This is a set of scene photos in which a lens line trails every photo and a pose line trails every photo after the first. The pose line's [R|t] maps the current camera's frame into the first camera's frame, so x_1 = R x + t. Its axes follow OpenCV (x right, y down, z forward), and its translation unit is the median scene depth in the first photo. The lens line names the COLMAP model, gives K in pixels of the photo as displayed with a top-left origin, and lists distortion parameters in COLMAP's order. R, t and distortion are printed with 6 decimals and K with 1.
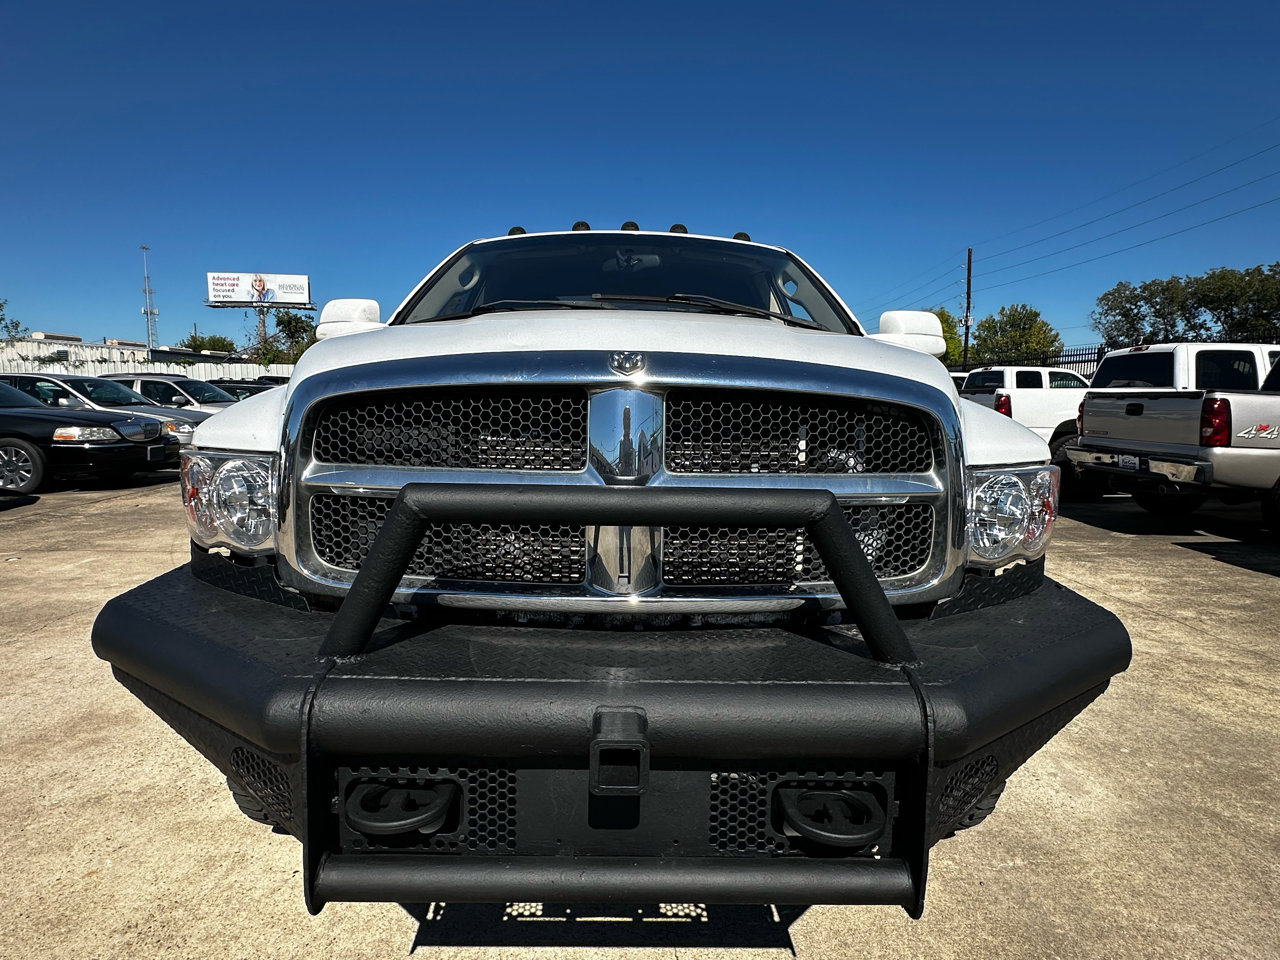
lens RADIAL K [[702.7, 0, 636.5], [0, 702.7, 487.8], [0, 0, 1]] dist [-0.001704, 0.000366]
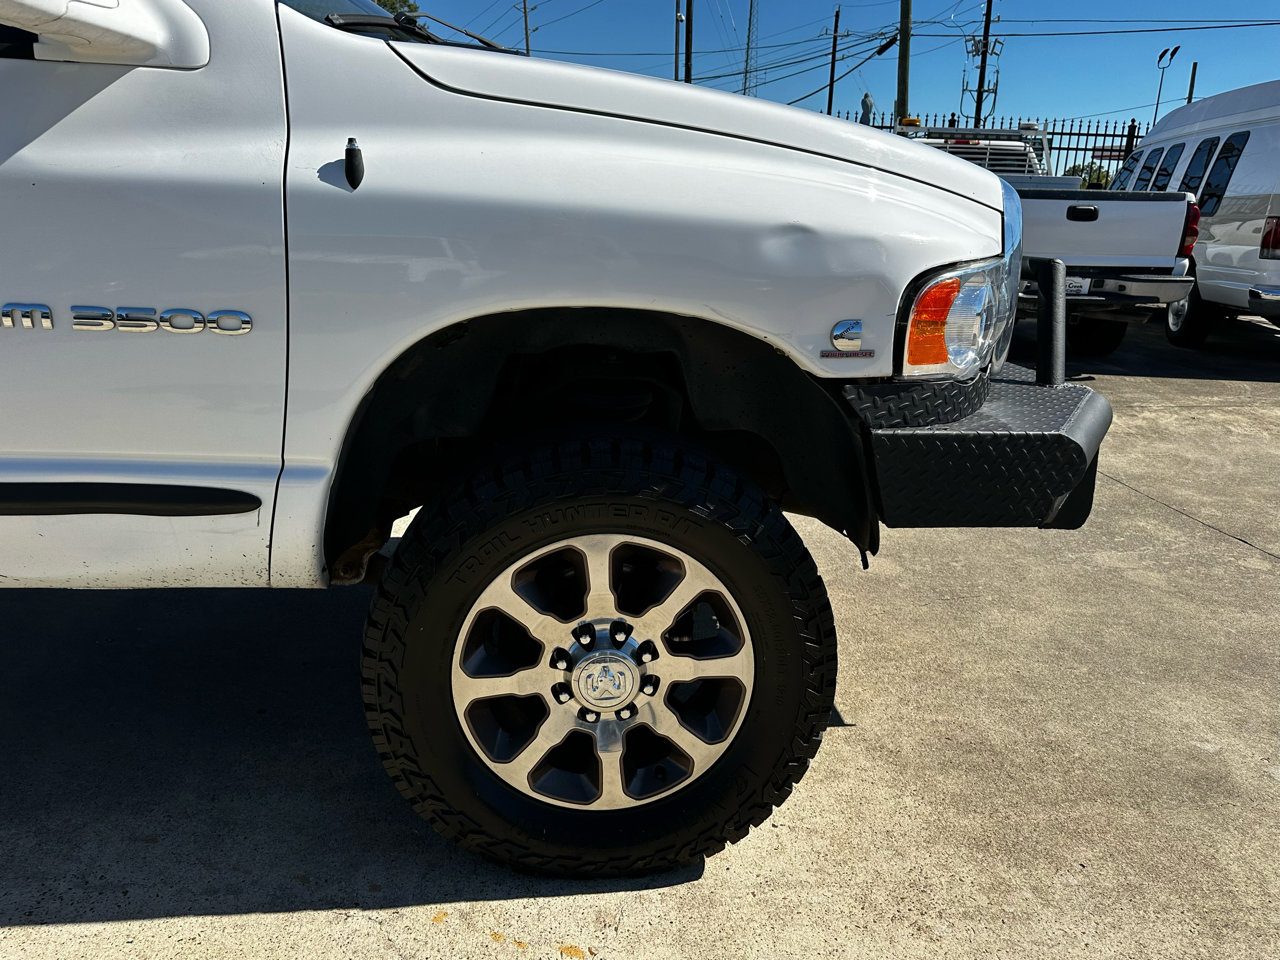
lens RADIAL K [[927.6, 0, 652.0], [0, 927.6, 491.1], [0, 0, 1]] dist [0.057144, -0.068447]
pose [[-0.057895, -0.301109, 0.951831, -1.452839], [0.100563, 0.946821, 0.305641, -0.147661], [-0.993245, 0.113414, -0.024535, 1.200864]]
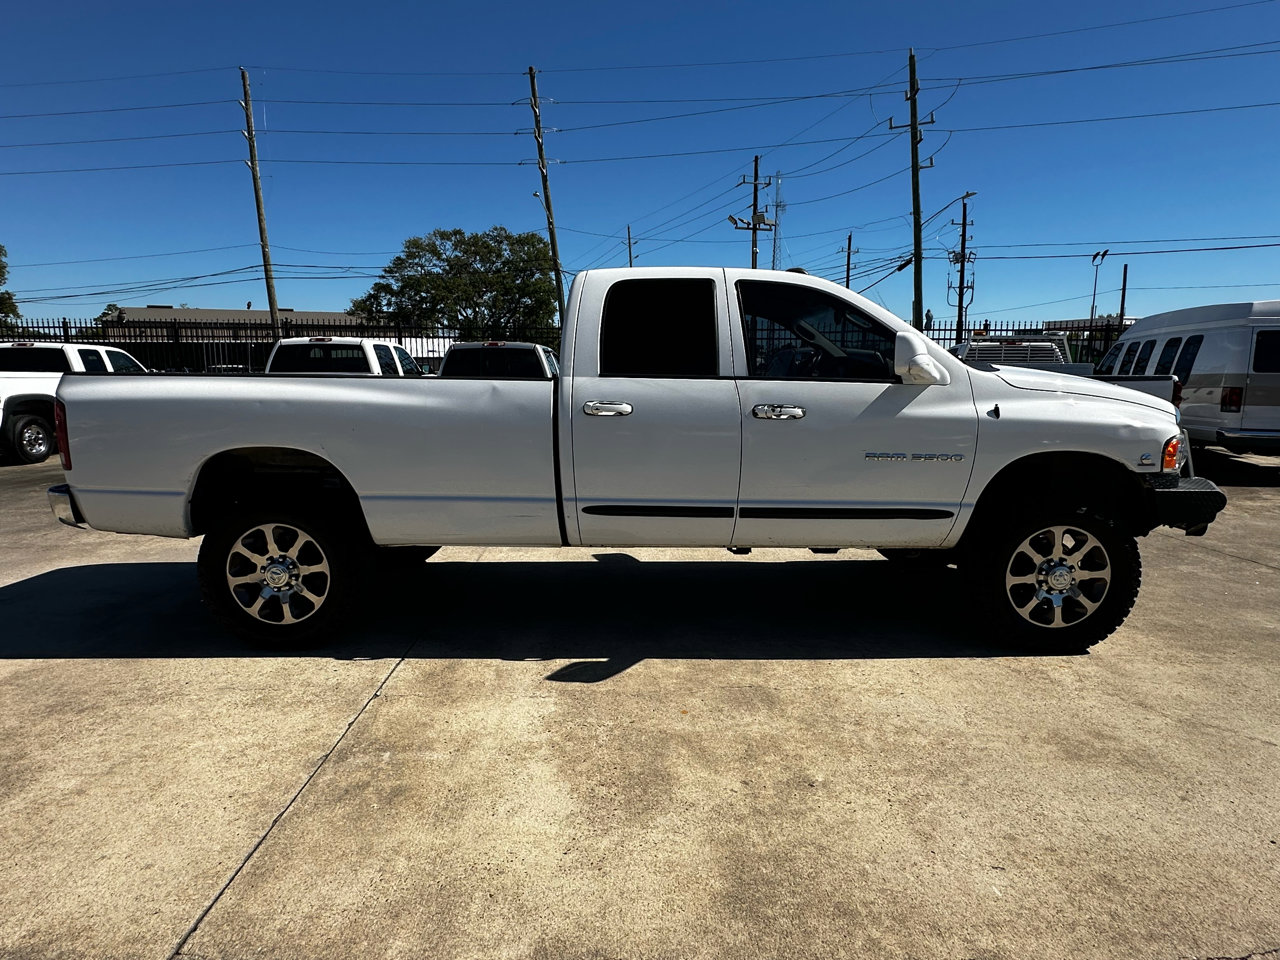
lens RADIAL K [[721.5, 0, 640.0], [0, 721.5, 480.0], [0, 0, 1]] dist [-0.006365, -0.000658]
pose [[0.023030, -0.158657, 0.987065, -2.696932], [0.127355, 0.979749, 0.154510, -0.451412], [-0.991590, 0.122150, 0.042769, 2.360510]]
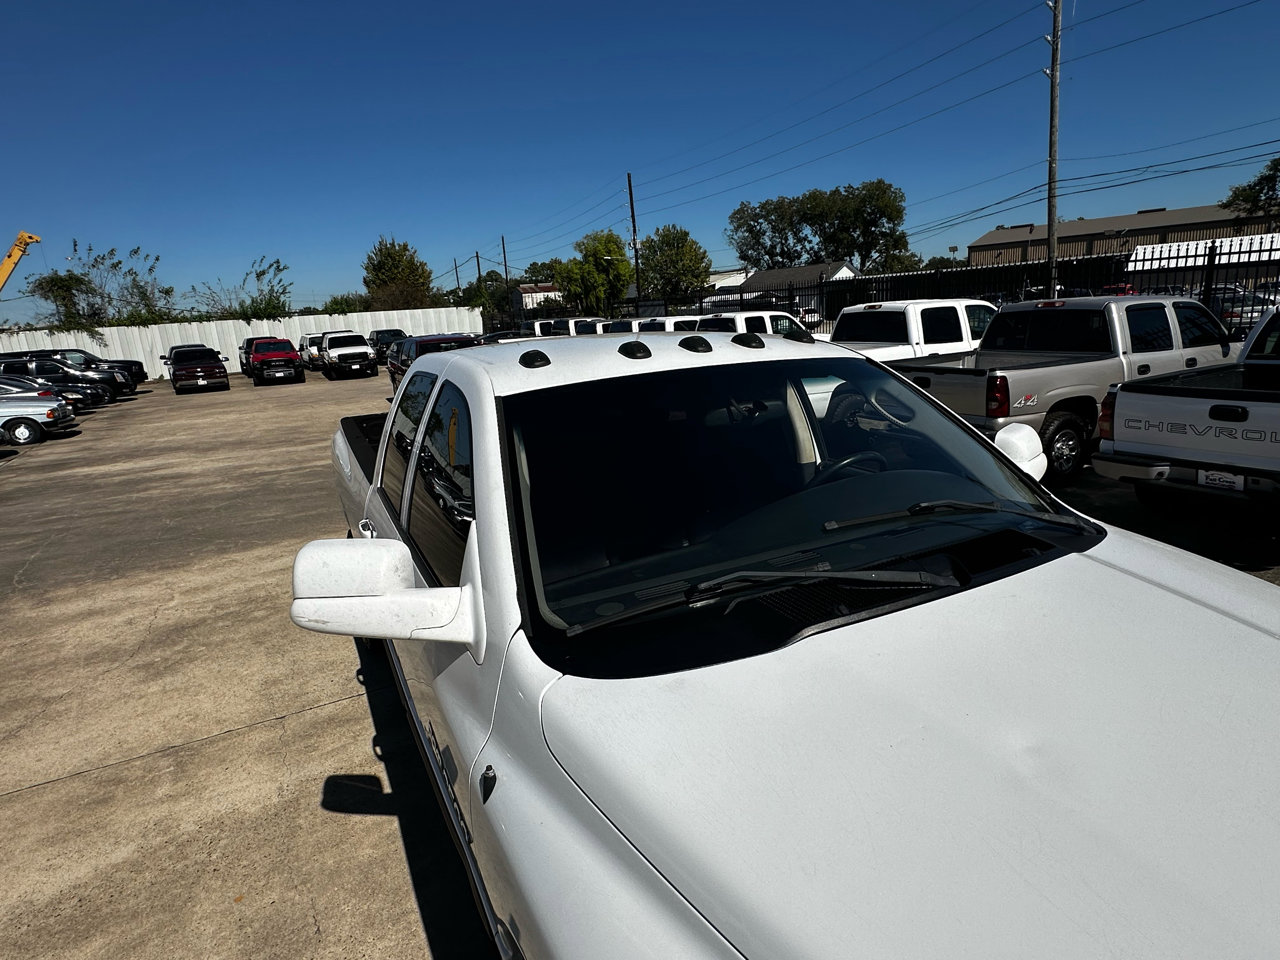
lens RADIAL K [[703.7, 0, 638.1], [0, 703.7, 479.4], [0, 0, 1]] dist [-0.003048, 0.000815]
pose [[0.896163, -0.169081, 0.410249, -0.707266], [0.129444, 0.983957, 0.122770, -0.600001], [-0.424425, -0.056918, 0.903672, 0.648673]]
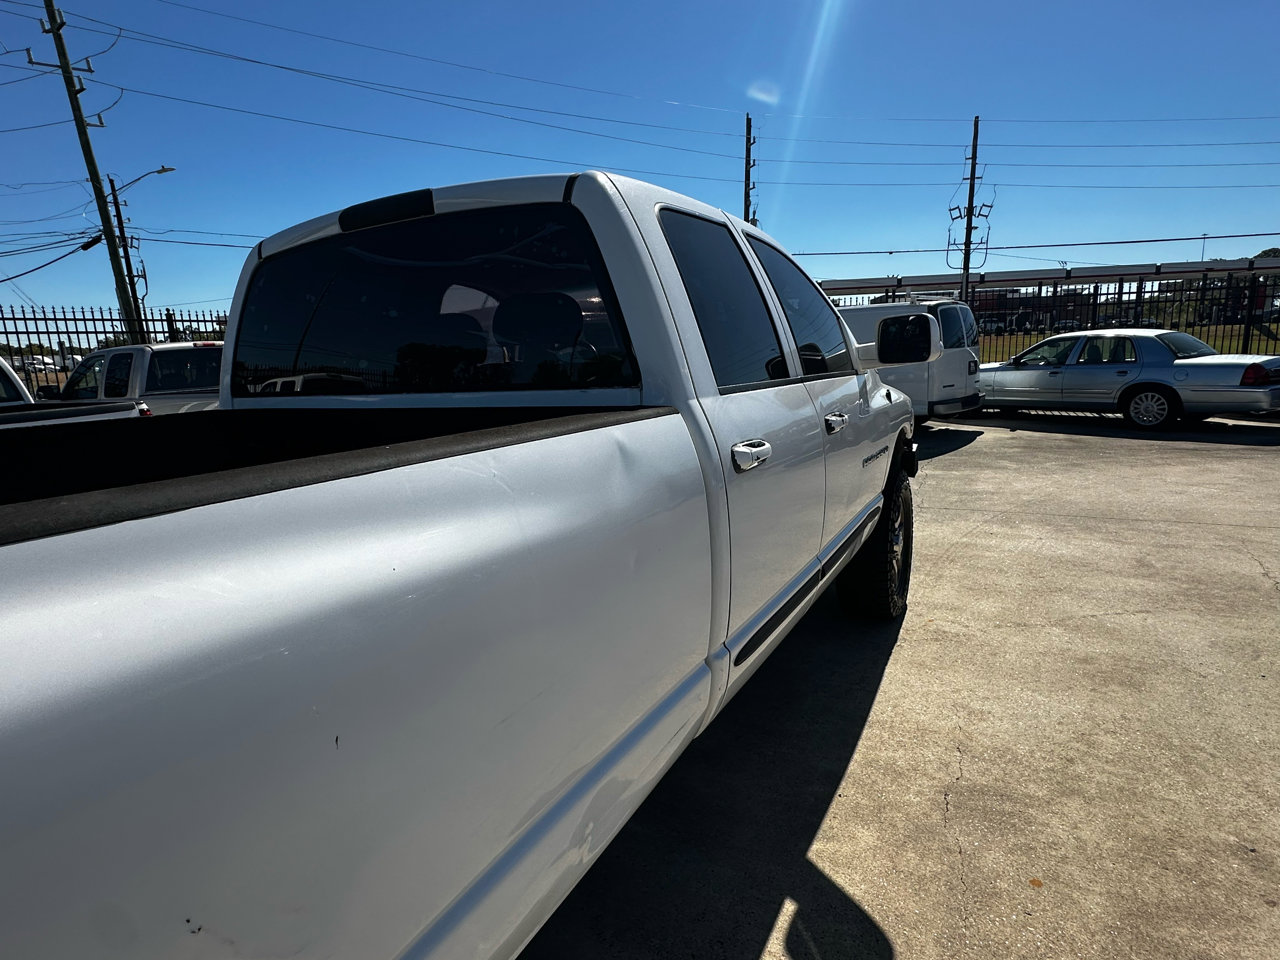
lens RADIAL K [[703.7, 0, 638.1], [0, 703.7, 479.4], [0, 0, 1]] dist [-0.003048, 0.000815]
pose [[-0.860699, -0.065724, 0.504855, -0.991191], [0.101059, 0.949844, 0.295944, -0.639398], [-0.498984, 0.305739, -0.810888, 3.465364]]
